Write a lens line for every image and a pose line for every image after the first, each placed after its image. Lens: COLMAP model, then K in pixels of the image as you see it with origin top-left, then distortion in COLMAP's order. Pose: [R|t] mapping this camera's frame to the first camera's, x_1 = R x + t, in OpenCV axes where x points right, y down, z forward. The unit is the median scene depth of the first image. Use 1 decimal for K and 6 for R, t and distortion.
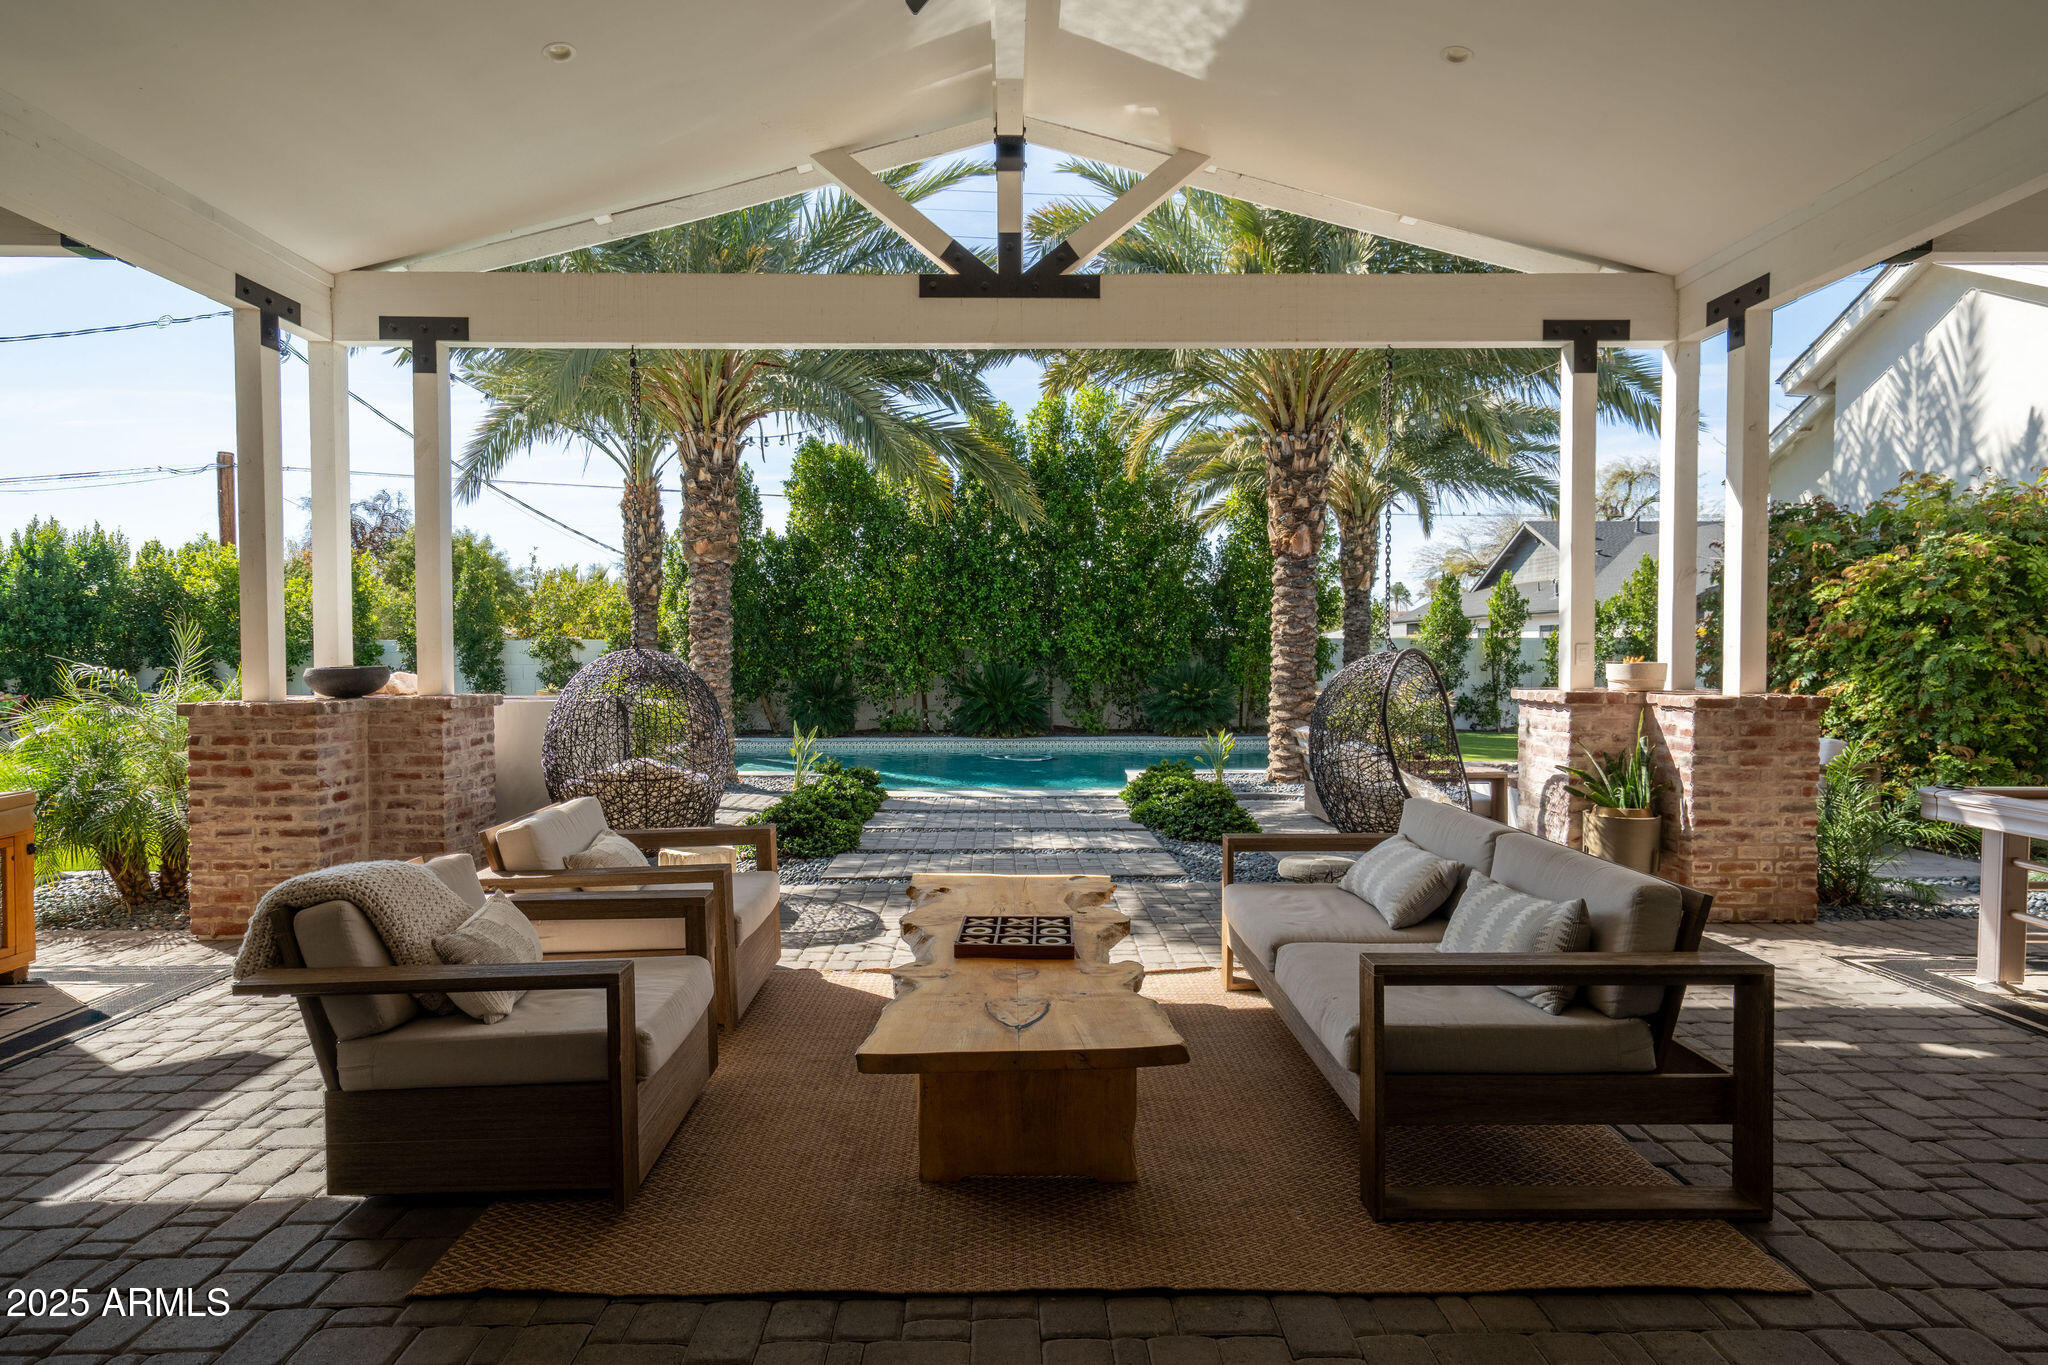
lens RADIAL K [[1160.2, 0, 1102.9], [0, 1160.2, 678.3], [0, 0, 1]] dist [0.004290, -0.000920]
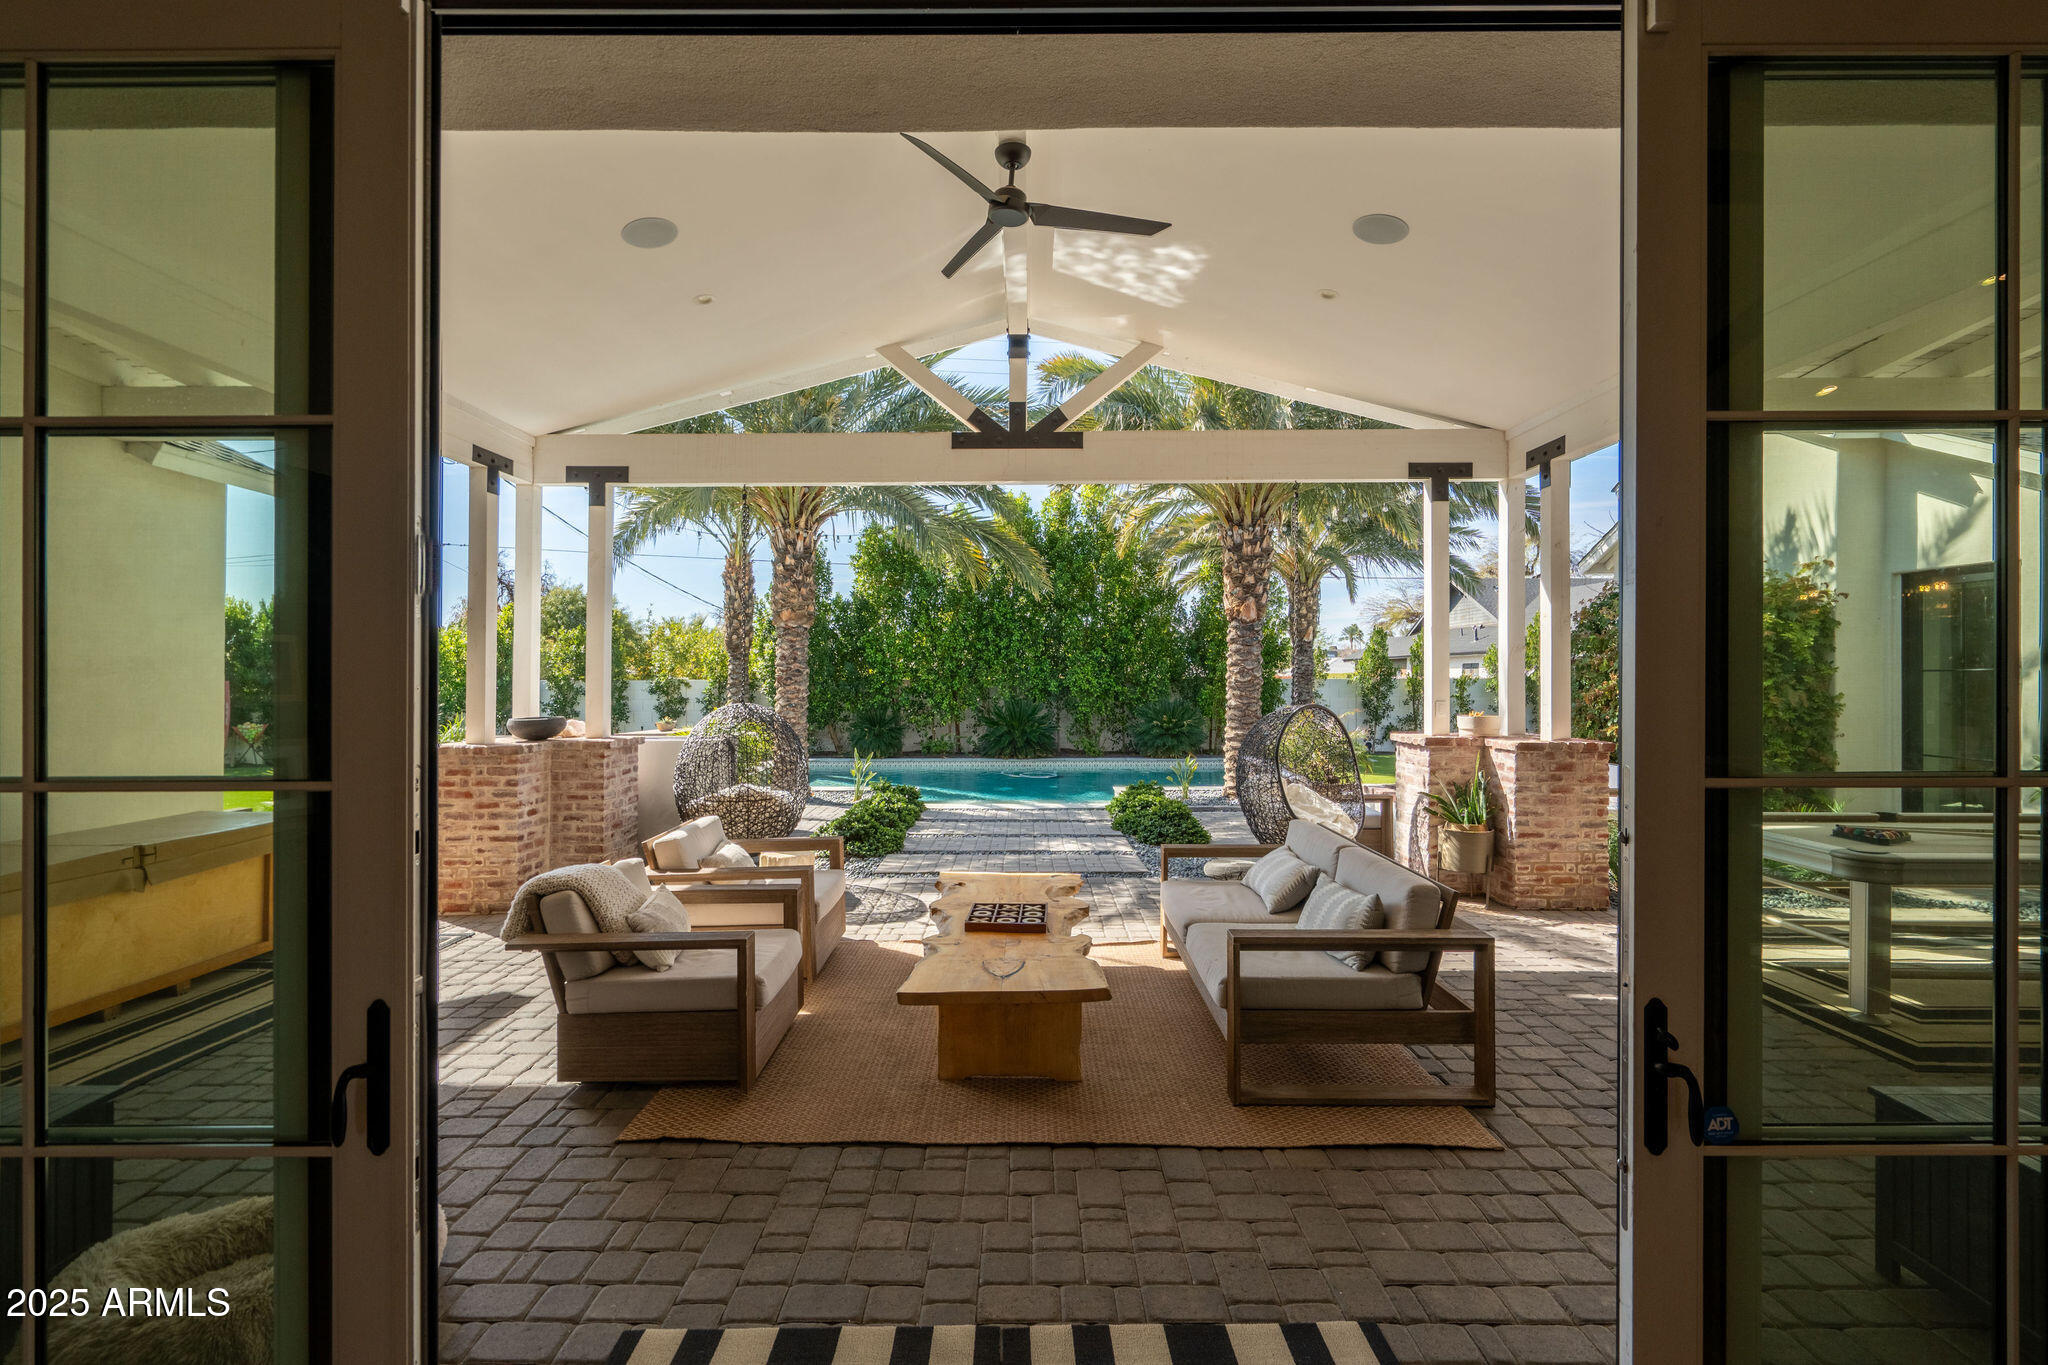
lens RADIAL K [[957.2, 0, 1100.1], [0, 957.2, 659.8], [0, 0, 1]] dist [-0.005007, 0.000119]
pose [[0.999960, 0.003613, -0.008195, 0.016151], [-0.003980, 0.998967, -0.045277, -0.015329], [0.008023, 0.045308, 0.998941, -0.070673]]
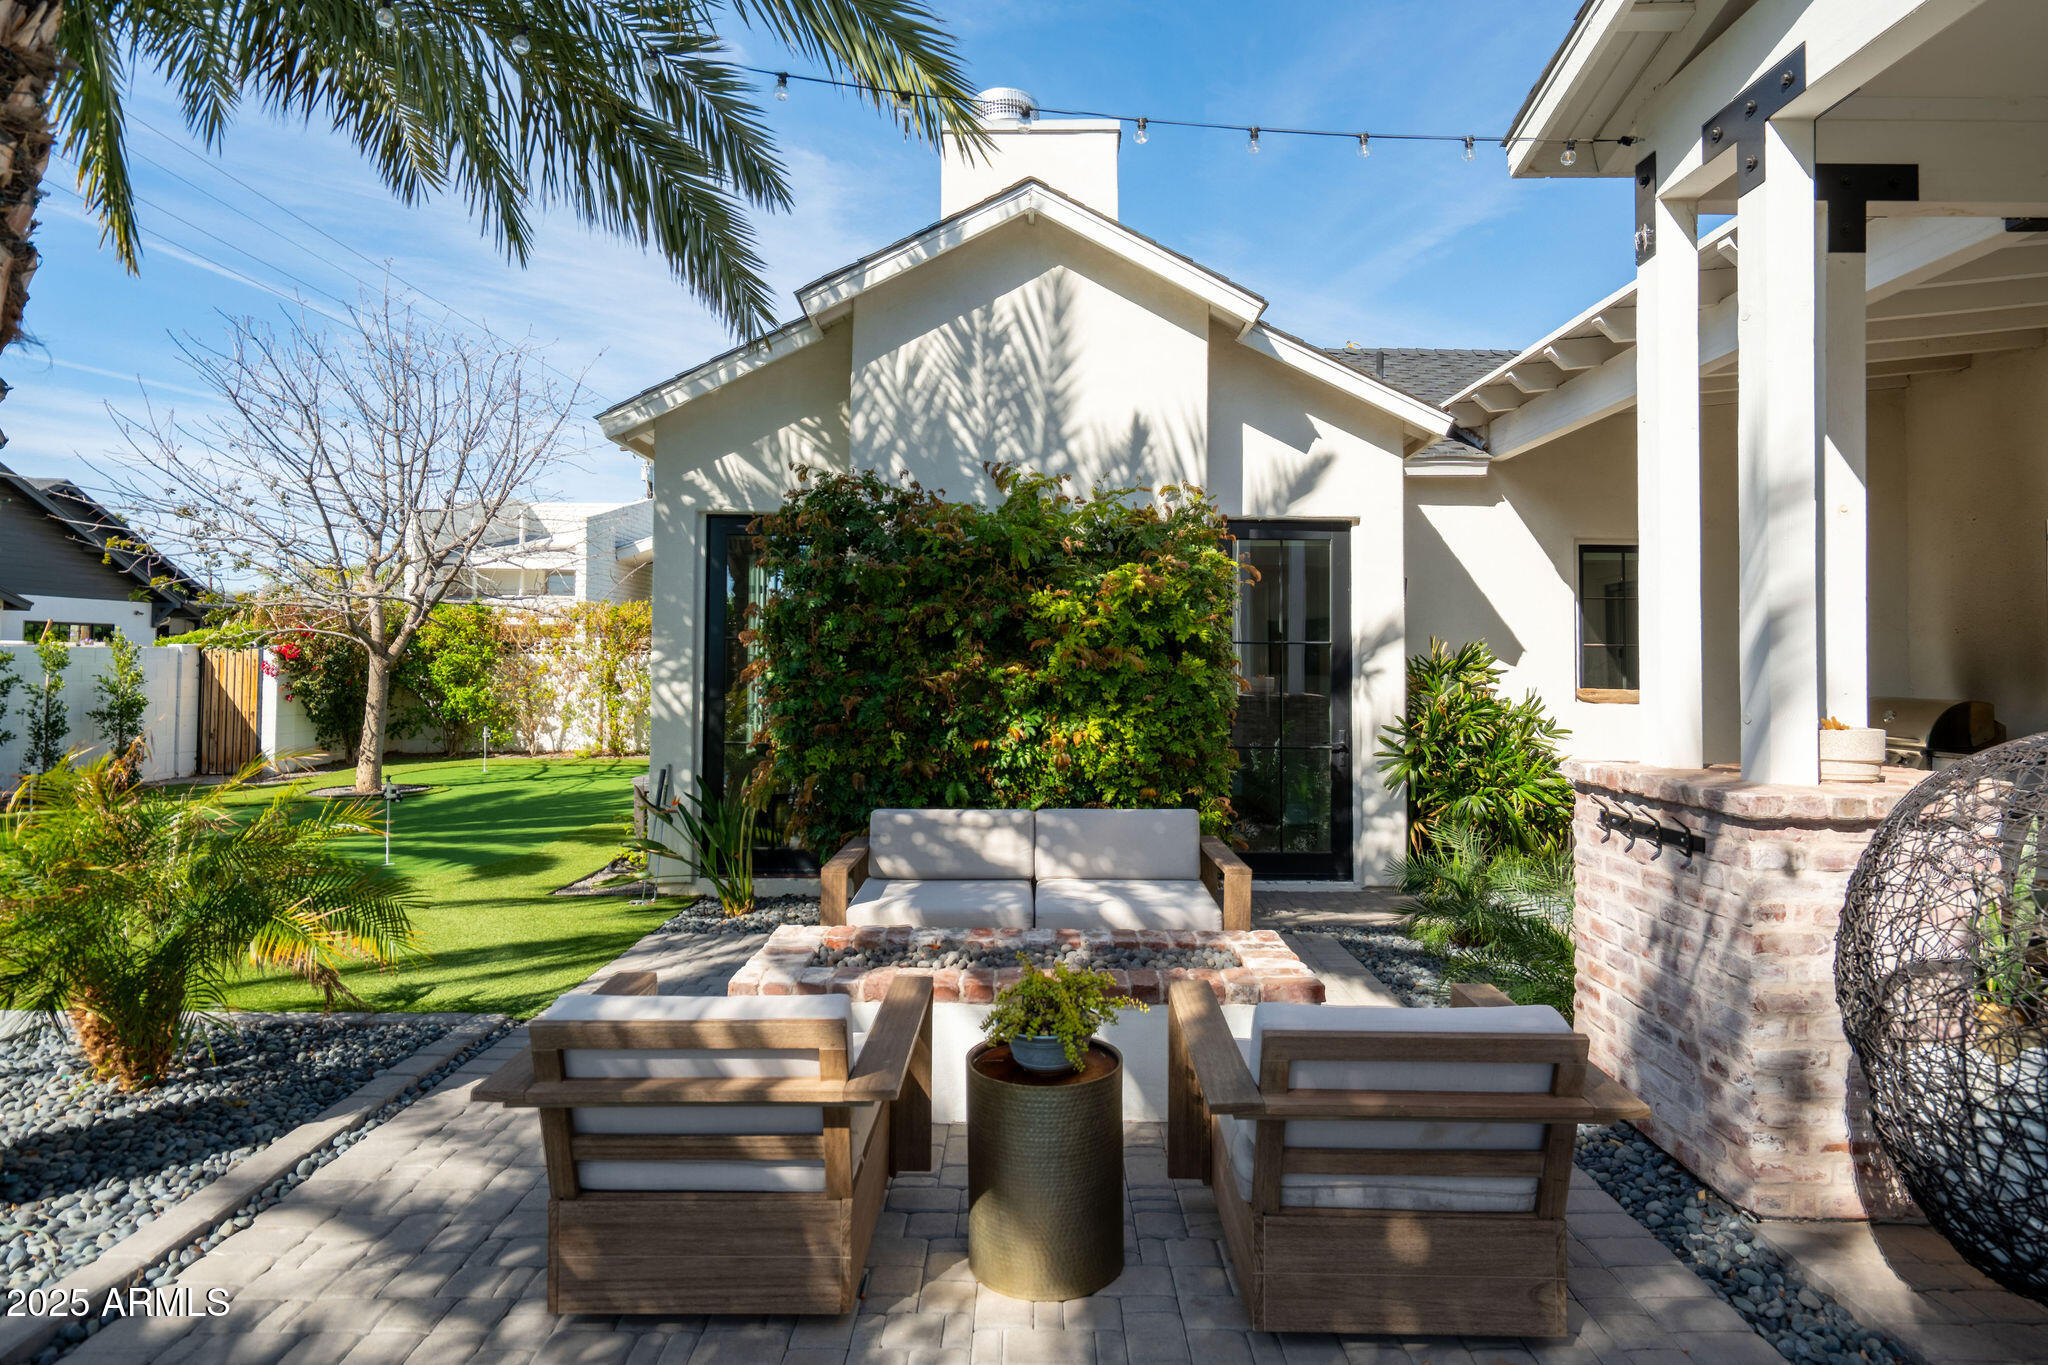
lens RADIAL K [[1160.2, 0, 1024.3], [0, 1160.2, 611.4], [0, 0, 1]] dist [0.004290, -0.000920]
pose [[0.077231, 0.048868, 0.995815, -0.112038], [0.022074, 0.998469, -0.050710, -0.028699], [-0.996769, 0.025898, 0.076035, 0.960718]]
